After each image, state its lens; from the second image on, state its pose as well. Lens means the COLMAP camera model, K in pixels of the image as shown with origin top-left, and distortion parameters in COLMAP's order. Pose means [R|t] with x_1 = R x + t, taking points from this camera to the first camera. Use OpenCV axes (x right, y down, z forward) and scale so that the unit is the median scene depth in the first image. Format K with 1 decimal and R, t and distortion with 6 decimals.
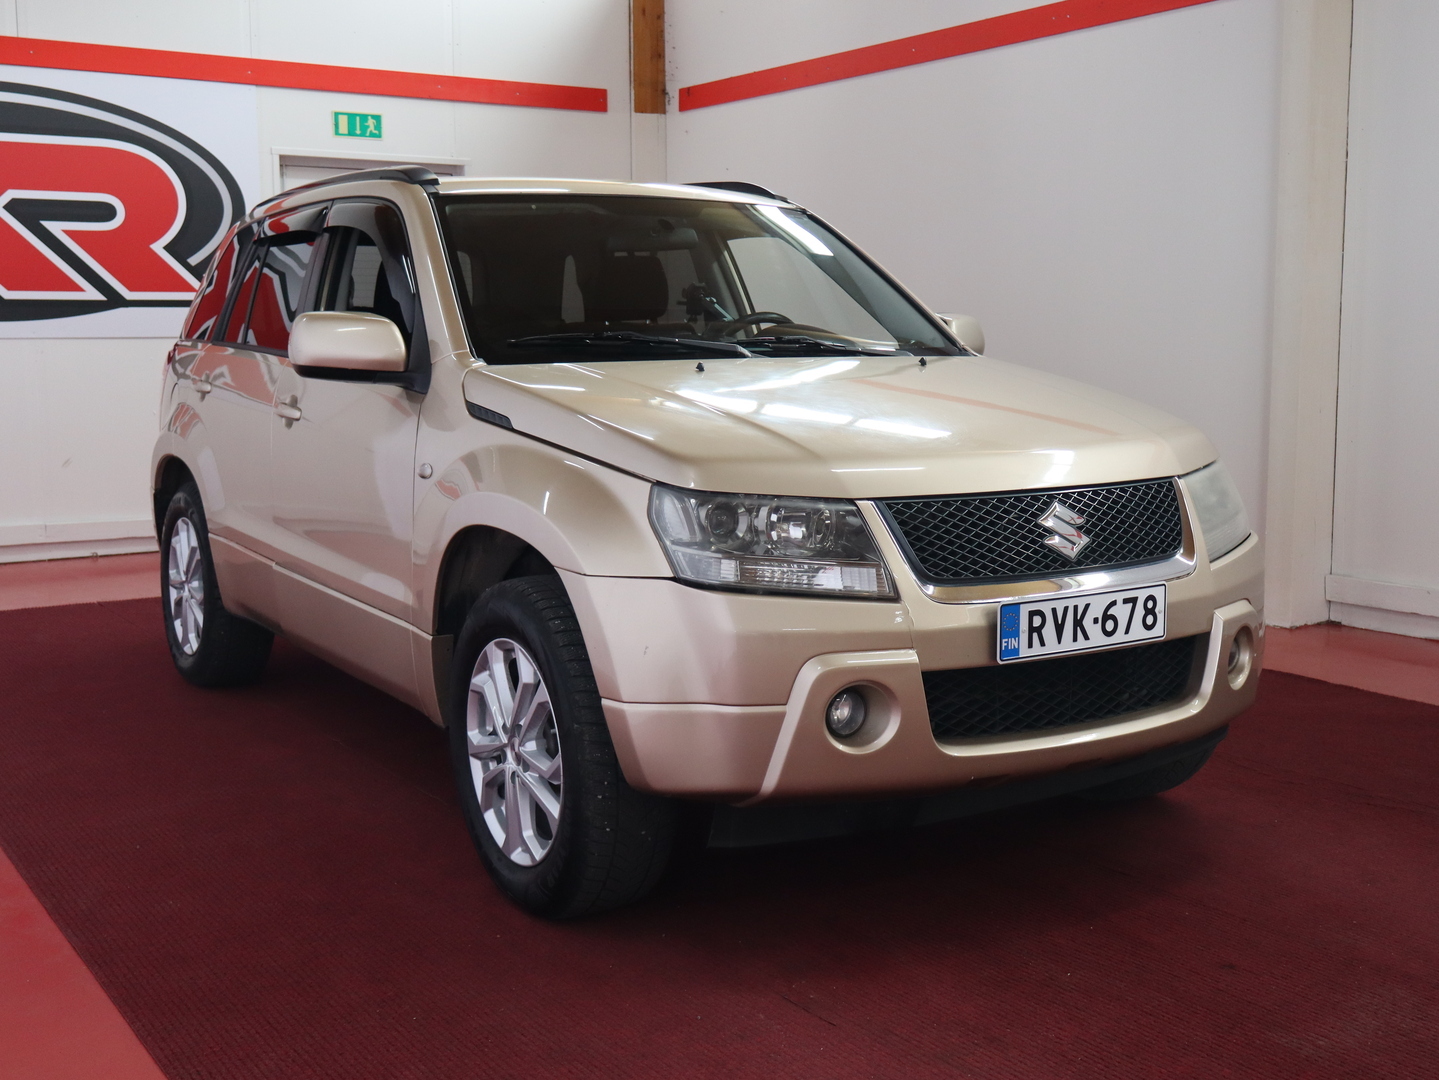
lens RADIAL K [[1452.9, 0, 719.5], [0, 1452.9, 540.0], [0, 0, 1]] dist [0.013233, 0.000964]
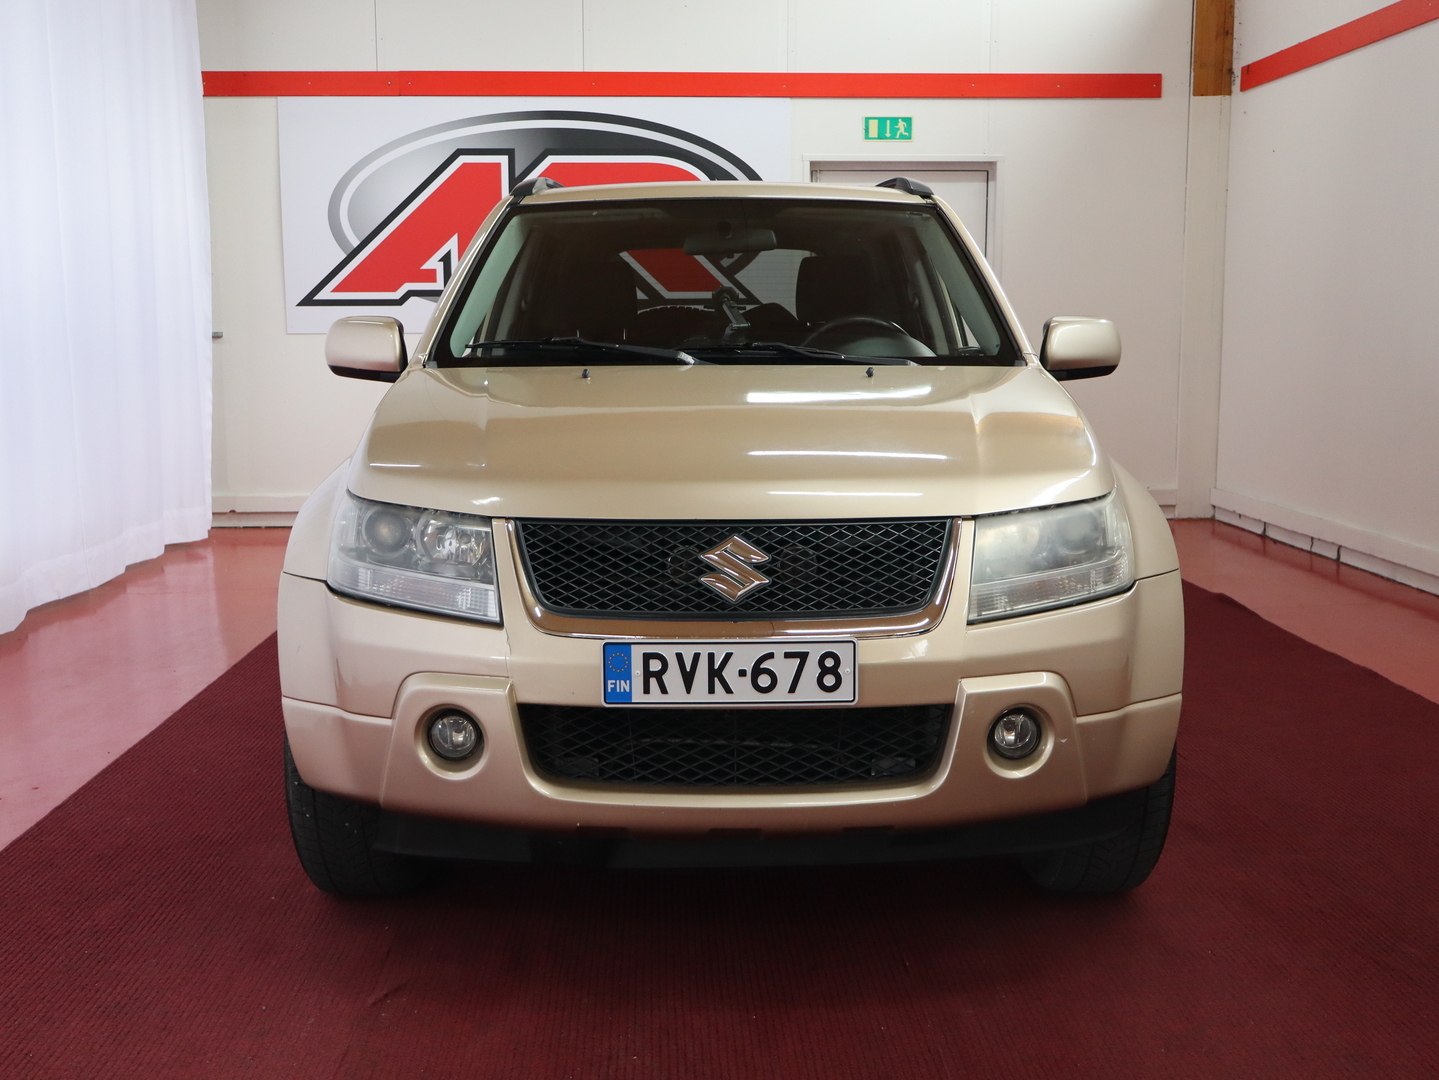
lens RADIAL K [[1424.9, 0, 719.5], [0, 1424.9, 540.0], [0, 0, 1]] dist [-0.001078, -0.003085]
pose [[0.879147, 0.076117, -0.470432, 0.636050], [-0.072347, 0.997037, 0.026121, -0.045939], [0.471027, 0.011070, 0.882049, 0.225469]]
